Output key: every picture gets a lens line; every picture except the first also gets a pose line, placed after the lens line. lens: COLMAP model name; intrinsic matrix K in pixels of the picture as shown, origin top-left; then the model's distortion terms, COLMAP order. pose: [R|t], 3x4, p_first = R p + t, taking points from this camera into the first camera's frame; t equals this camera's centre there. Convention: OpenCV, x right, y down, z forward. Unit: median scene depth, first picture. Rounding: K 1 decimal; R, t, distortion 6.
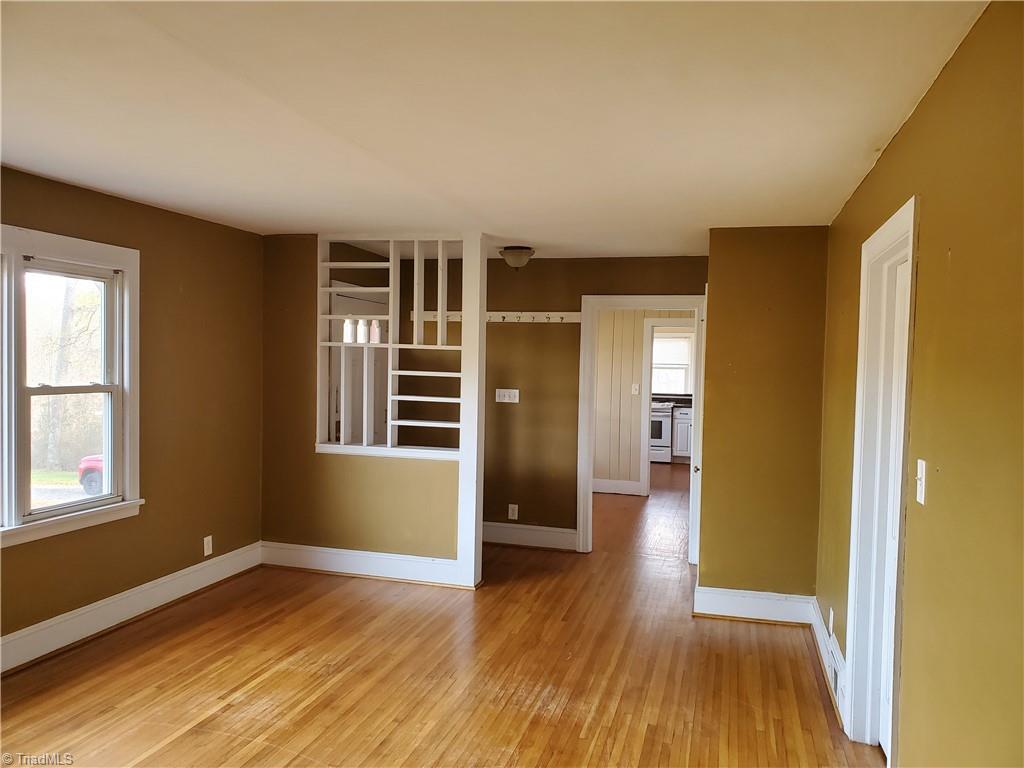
lens RADIAL K [[789.1, 0, 507.8], [0, 789.1, 394.1], [0, 0, 1]] dist [0.029572, -0.046386]
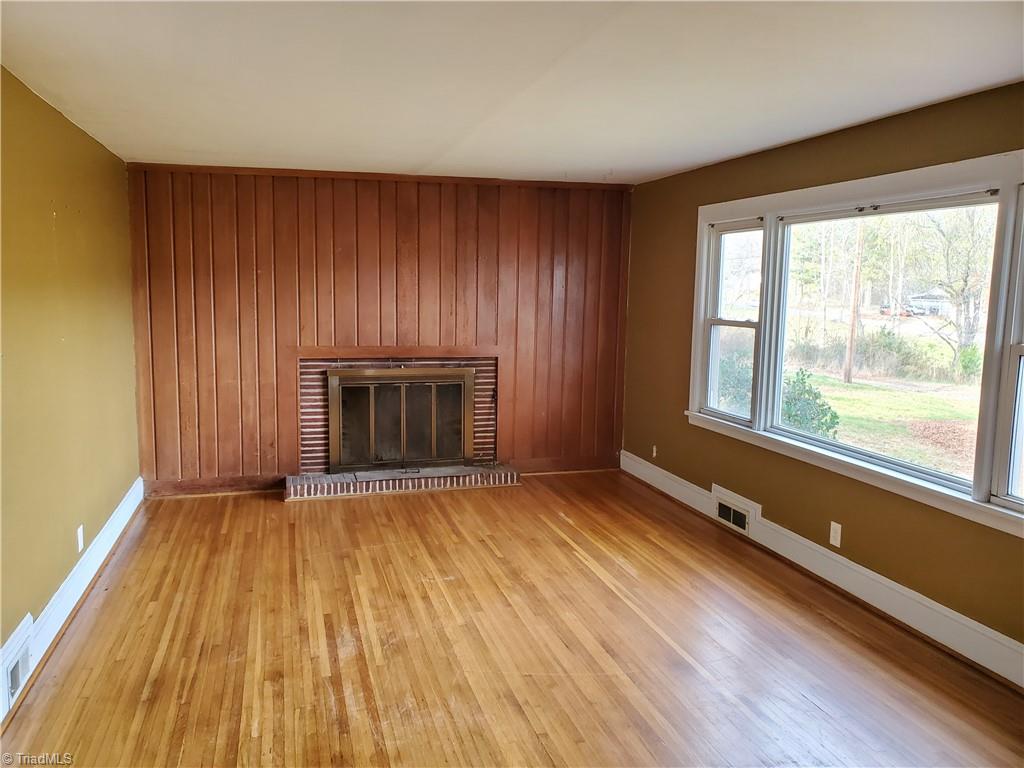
lens RADIAL K [[799.1, 0, 493.3], [0, 799.1, 385.5], [0, 0, 1]] dist [0.017841, 0.001083]
pose [[-0.858805, 0.029712, -0.511441, 0.302626], [-0.056651, 0.986686, 0.152449, -0.067458], [0.509162, 0.159898, -0.845687, 1.533703]]
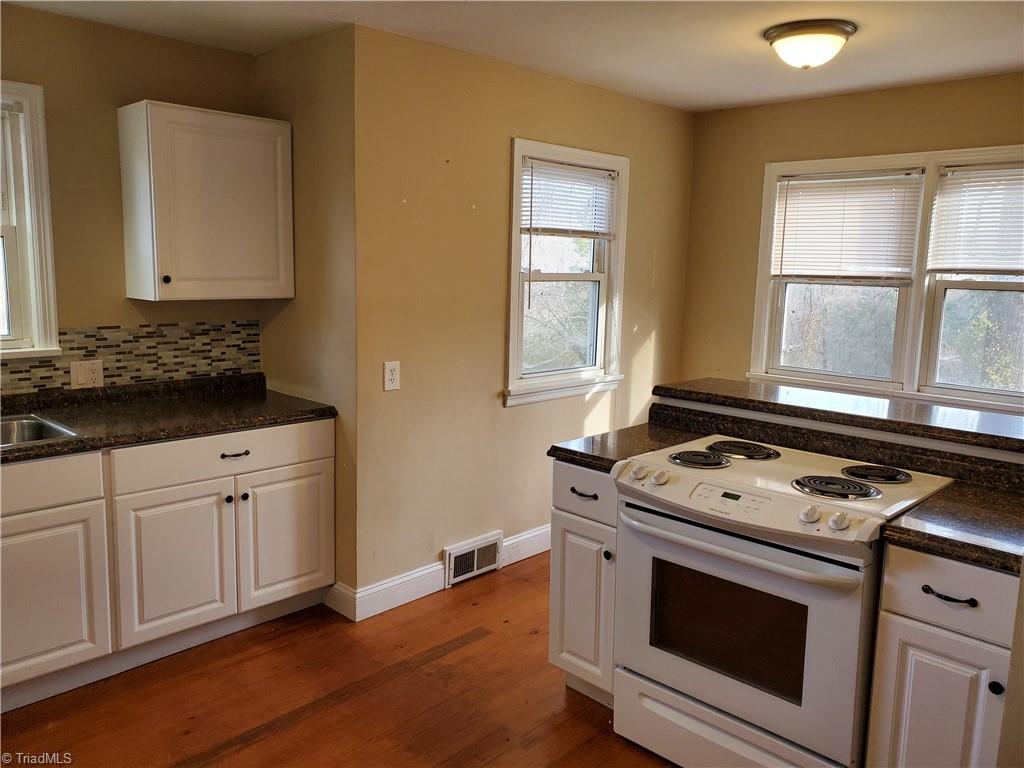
lens RADIAL K [[787.7, 0, 510.9], [0, 787.7, 379.6], [0, 0, 1]] dist [0.005783, 0.005070]
pose [[0.880542, 0.071321, -0.468571, 0.722931], [-0.027970, 0.994710, 0.098843, -0.102337], [0.473142, -0.073930, 0.877879, 2.752688]]
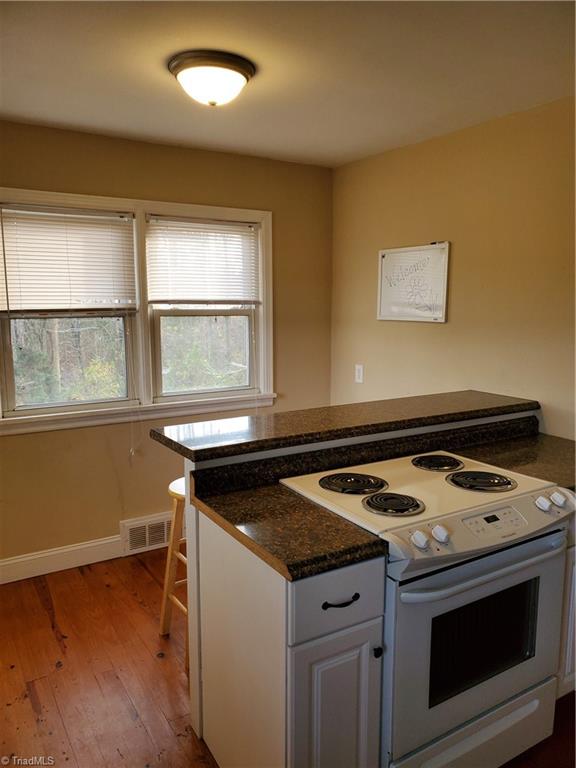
lens RADIAL K [[591.8, 0, 296.2], [0, 591.8, 386.7], [0, 0, 1]] dist [0.029572, -0.046386]
pose [[0.667789, -0.128493, 0.733176, 0.128620], [0.047836, 0.990360, 0.129996, -0.138208], [-0.742812, -0.051738, 0.667498, 3.165549]]
